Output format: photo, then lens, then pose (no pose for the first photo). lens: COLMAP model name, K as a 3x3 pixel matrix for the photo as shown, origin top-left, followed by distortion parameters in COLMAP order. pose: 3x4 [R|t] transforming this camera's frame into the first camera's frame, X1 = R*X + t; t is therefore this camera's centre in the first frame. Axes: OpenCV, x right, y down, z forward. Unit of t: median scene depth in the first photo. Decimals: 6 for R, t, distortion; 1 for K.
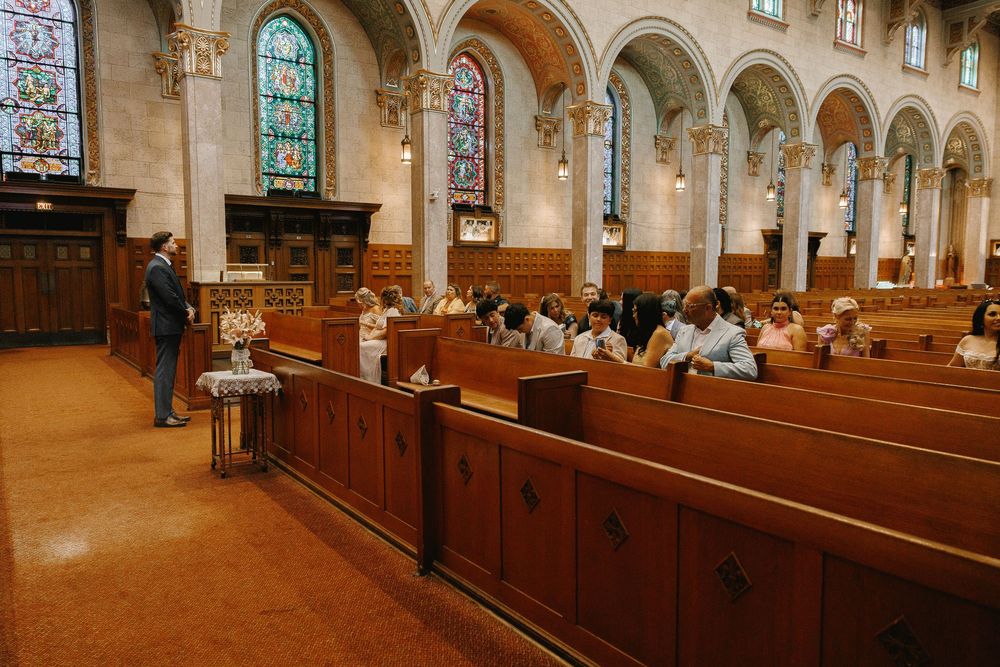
lens RADIAL K [[721.7, 0, 486.8], [0, 721.7, 336.9], [0, 0, 1]] dist [-0.039981, 0.050706]
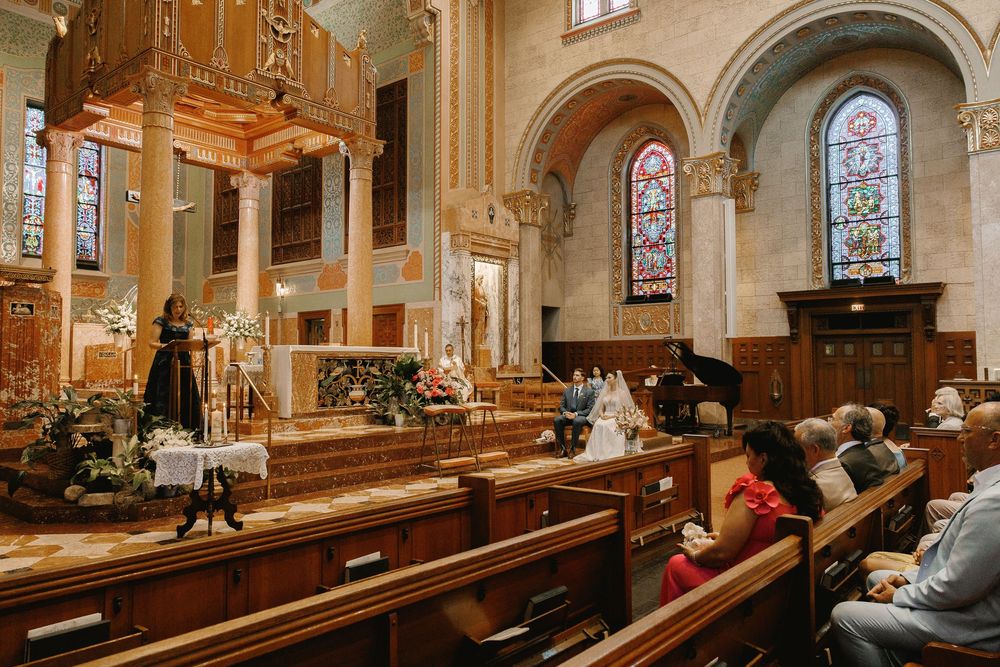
lens RADIAL K [[721.7, 0, 486.8], [0, 721.7, 336.9], [0, 0, 1]] dist [-0.039981, 0.050706]
pose [[0.230320, -0.038038, -0.972371, 0.294951], [-0.094006, 0.993693, -0.061139, -0.017990], [0.968564, 0.105490, 0.225291, 0.205366]]
